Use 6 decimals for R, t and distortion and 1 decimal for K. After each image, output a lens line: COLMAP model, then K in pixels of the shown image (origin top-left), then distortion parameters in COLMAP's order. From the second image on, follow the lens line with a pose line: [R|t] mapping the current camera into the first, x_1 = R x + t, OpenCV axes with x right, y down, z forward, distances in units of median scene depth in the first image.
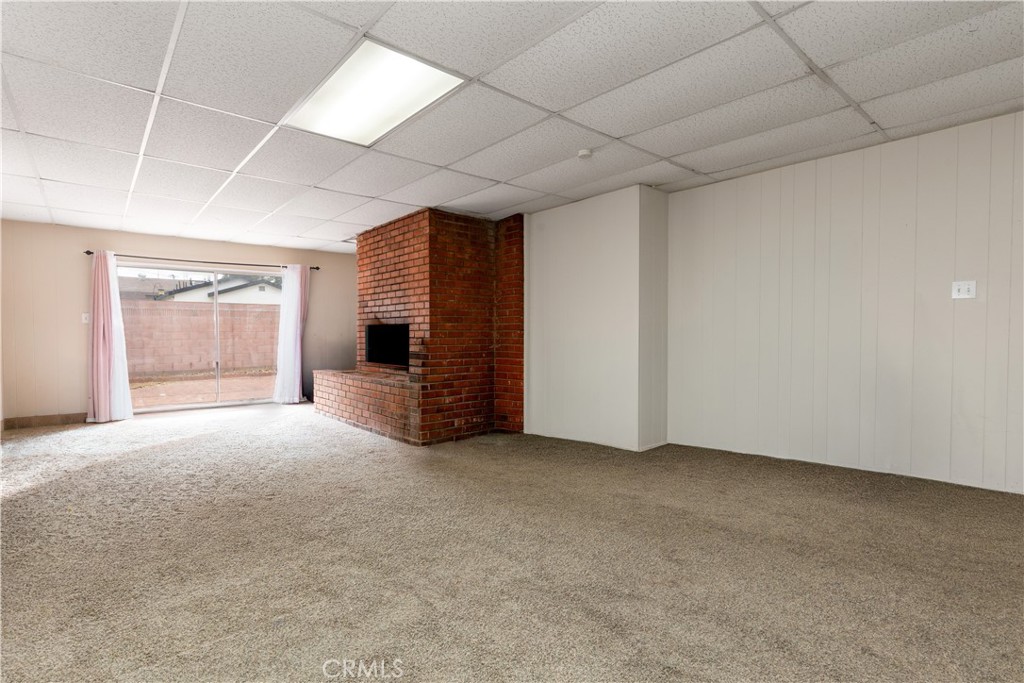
lens RADIAL K [[495.5, 0, 512.0], [0, 495.5, 341.5], [0, 0, 1]] dist [-0.001896, -0.000318]
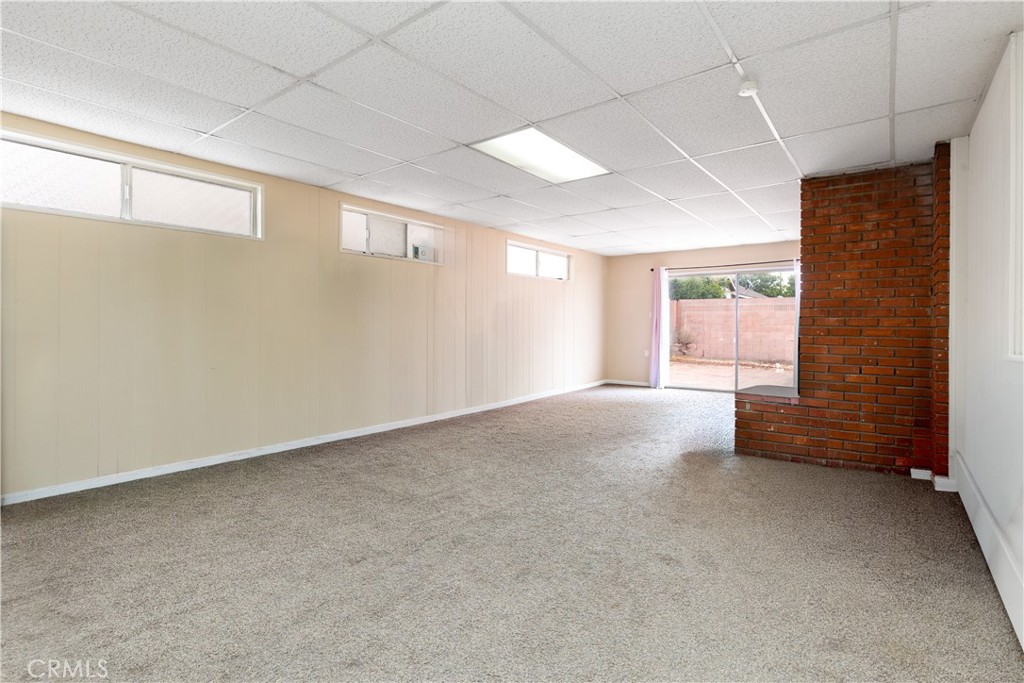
lens RADIAL K [[508.1, 0, 511.1], [0, 508.1, 325.5], [0, 0, 1]] dist [-0.004377, -0.001170]
pose [[0.149724, 0.012111, -0.988654, 0.577584], [-0.027829, 0.999580, 0.008031, -0.016426], [0.988336, 0.026311, 0.149999, 0.375687]]
